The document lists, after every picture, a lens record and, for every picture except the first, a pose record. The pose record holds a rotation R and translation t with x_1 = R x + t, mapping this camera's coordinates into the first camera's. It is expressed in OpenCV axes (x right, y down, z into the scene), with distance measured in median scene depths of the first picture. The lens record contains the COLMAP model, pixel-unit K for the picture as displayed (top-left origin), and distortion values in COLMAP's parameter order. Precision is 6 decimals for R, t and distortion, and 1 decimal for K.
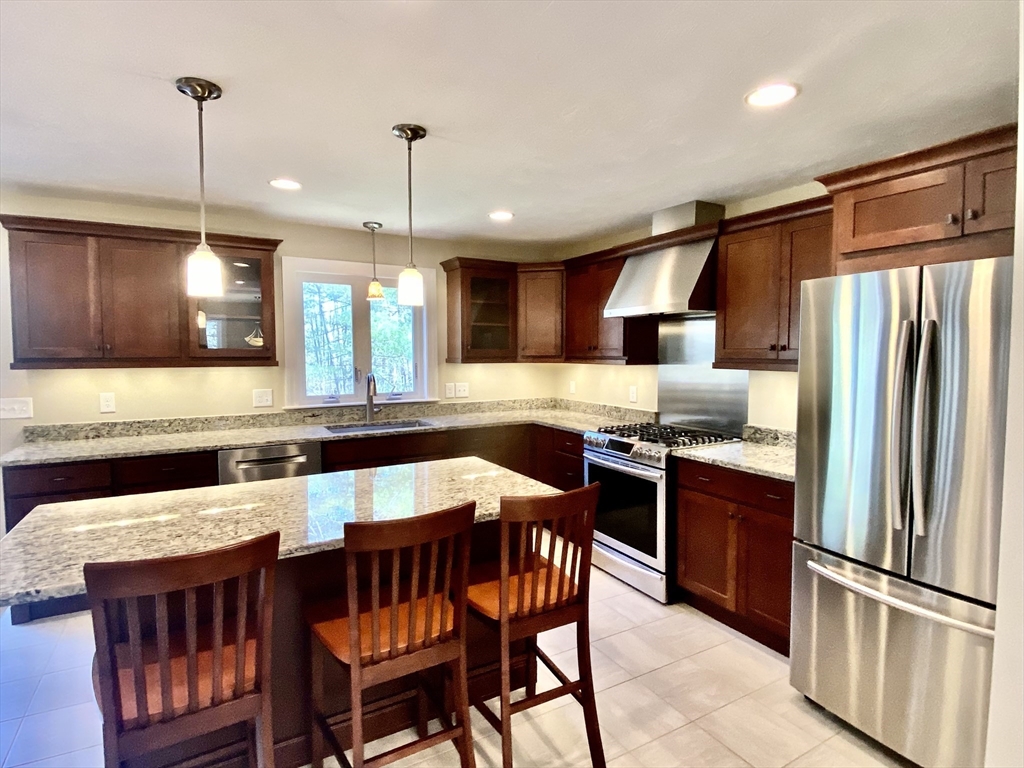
lens RADIAL K [[537.6, 0, 531.9], [0, 537.6, 382.2], [0, 0, 1]] dist [0.050979, -0.051608]
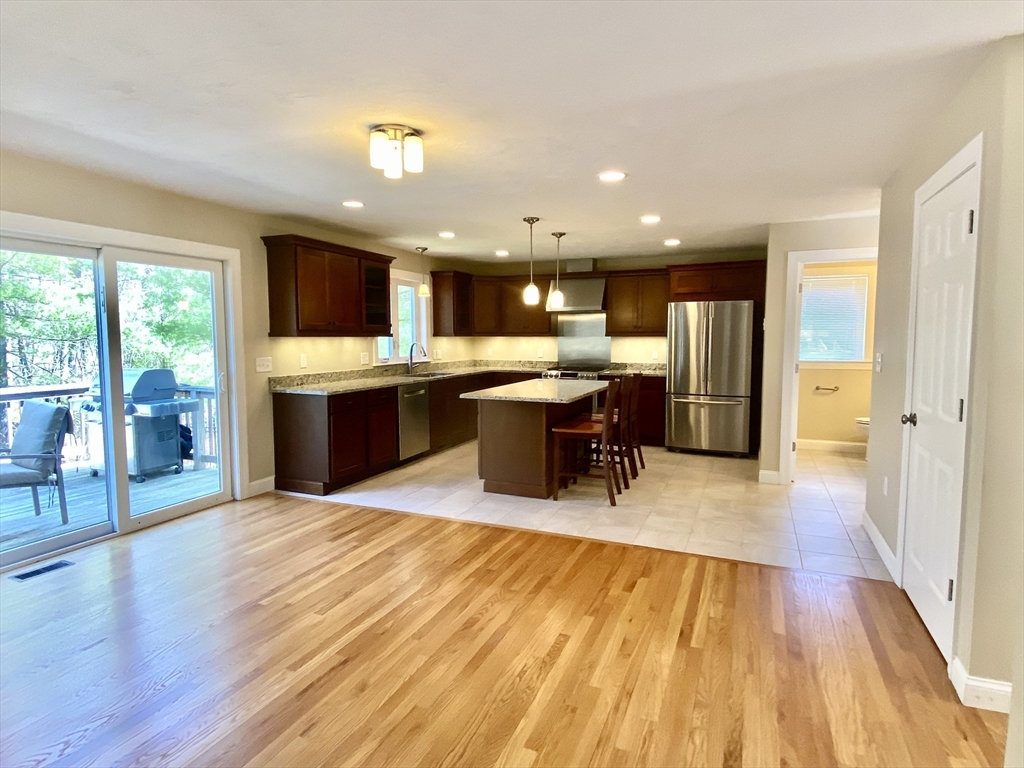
lens RADIAL K [[537.6, 0, 531.9], [0, 537.6, 382.2], [0, 0, 1]] dist [0.050979, -0.051608]
pose [[0.804558, -0.053679, 0.591444, -1.011307], [0.036798, 0.998499, 0.040565, 0.050230], [-0.592734, -0.010873, 0.805325, -0.485559]]
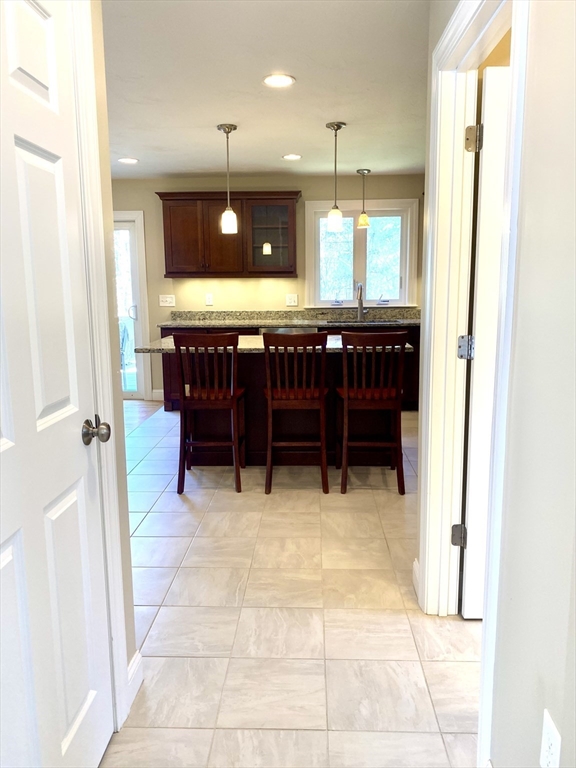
lens RADIAL K [[599.7, 0, 301.6], [0, 599.7, 382.6], [0, 0, 1]] dist [-0.001045, -0.006134]
pose [[0.842614, 0.080276, -0.532501, 0.418922], [-0.021860, 0.993111, 0.115123, 0.064146], [0.538074, -0.085364, 0.838564, -0.380252]]
